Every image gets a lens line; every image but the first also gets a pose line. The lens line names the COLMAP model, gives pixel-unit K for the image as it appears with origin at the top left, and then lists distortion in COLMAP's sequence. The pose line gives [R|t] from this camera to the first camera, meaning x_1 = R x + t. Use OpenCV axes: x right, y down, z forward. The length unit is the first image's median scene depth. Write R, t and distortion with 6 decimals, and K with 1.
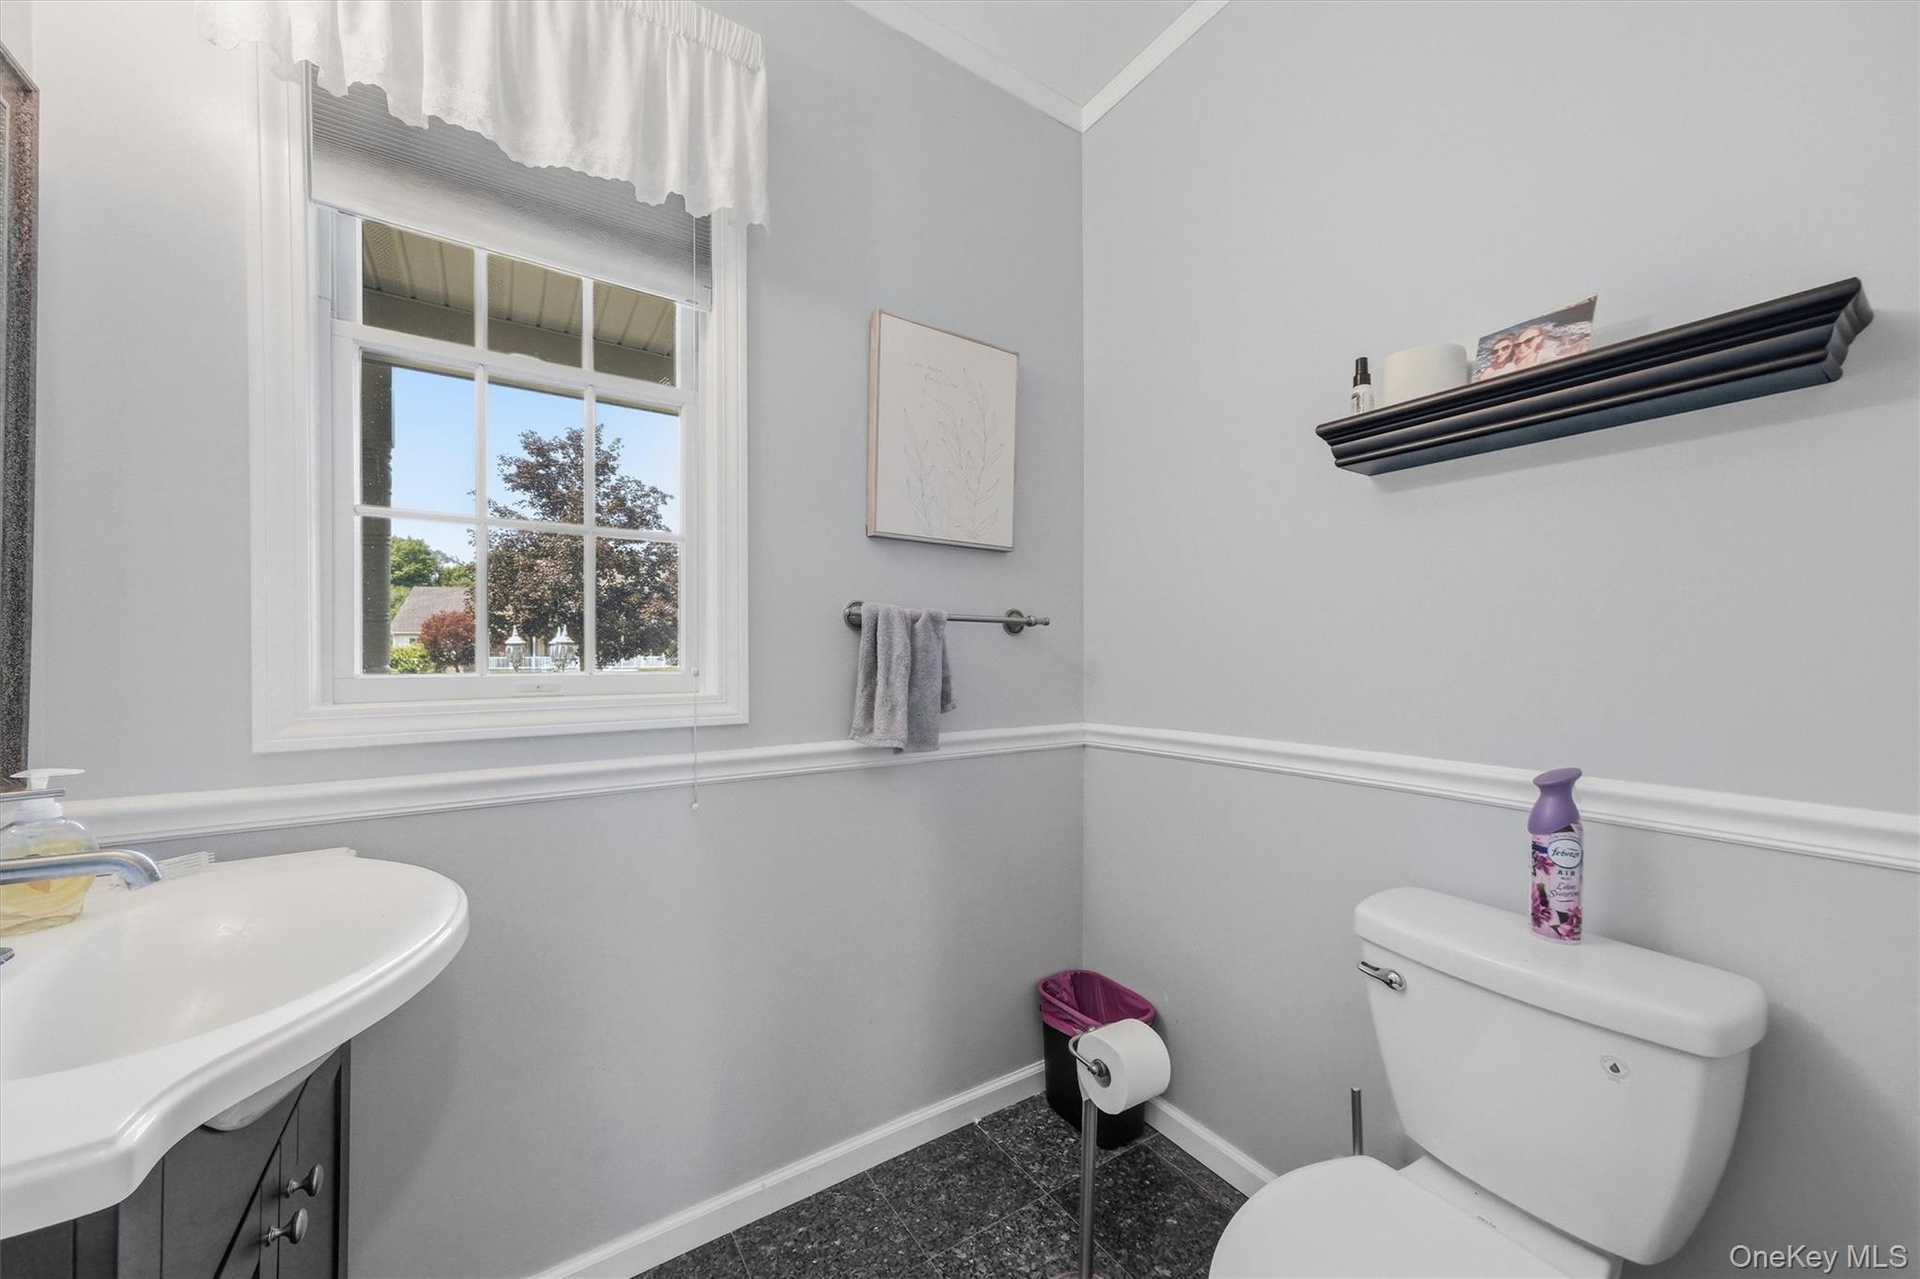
lens RADIAL K [[704.1, 0, 965.5], [0, 704.1, 656.1], [0, 0, 1]] dist [-0.000872, 0.005947]
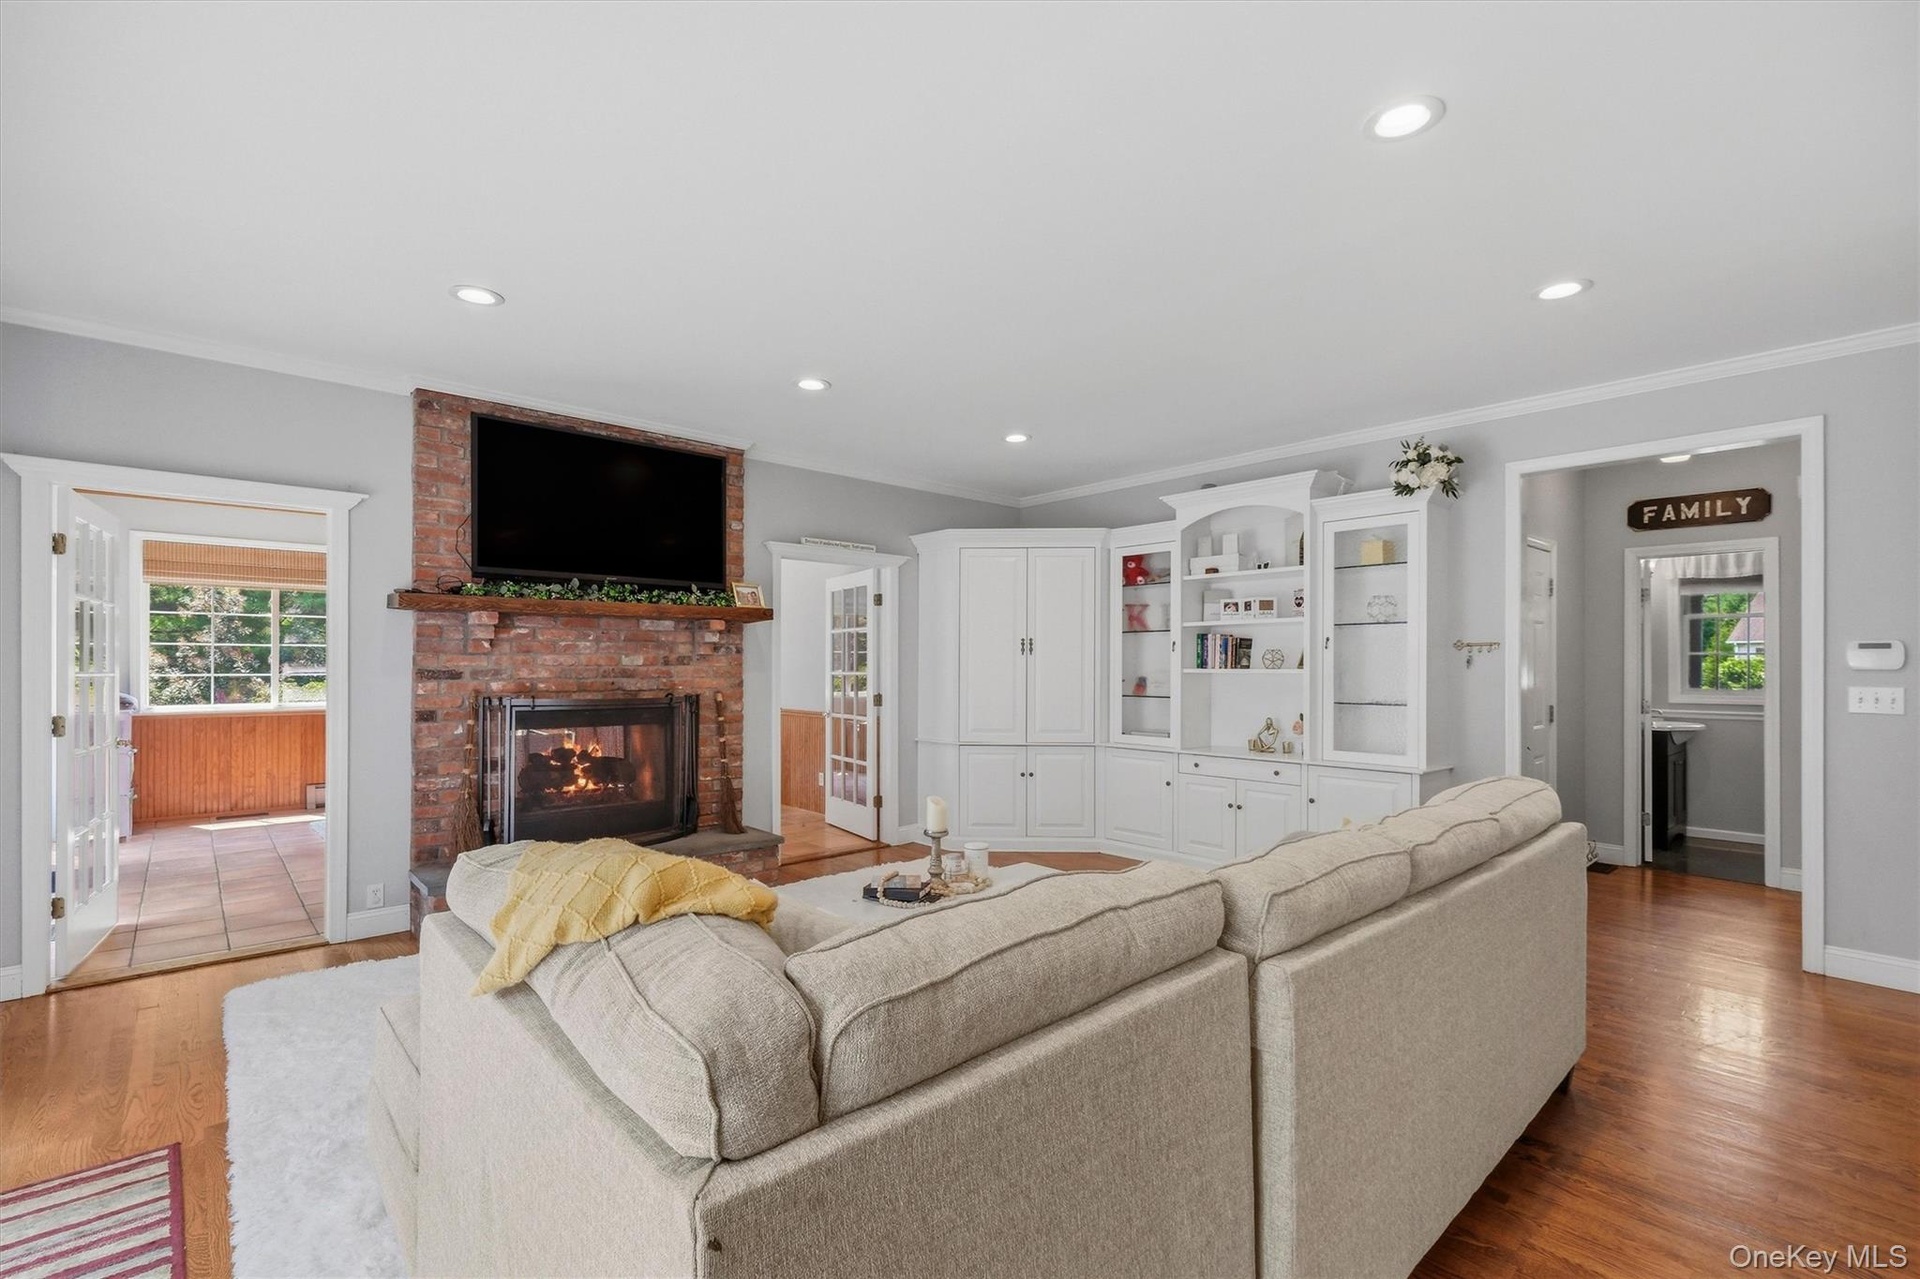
lens RADIAL K [[835.6, 0, 963.5], [0, 835.6, 668.5], [0, 0, 1]] dist [0.033339, -0.000124]
pose [[0.156951, -0.001844, -0.987605, 4.388827], [-0.002592, 0.999994, -0.002279, -0.091391], [0.987603, 0.002918, 0.156945, -5.098995]]
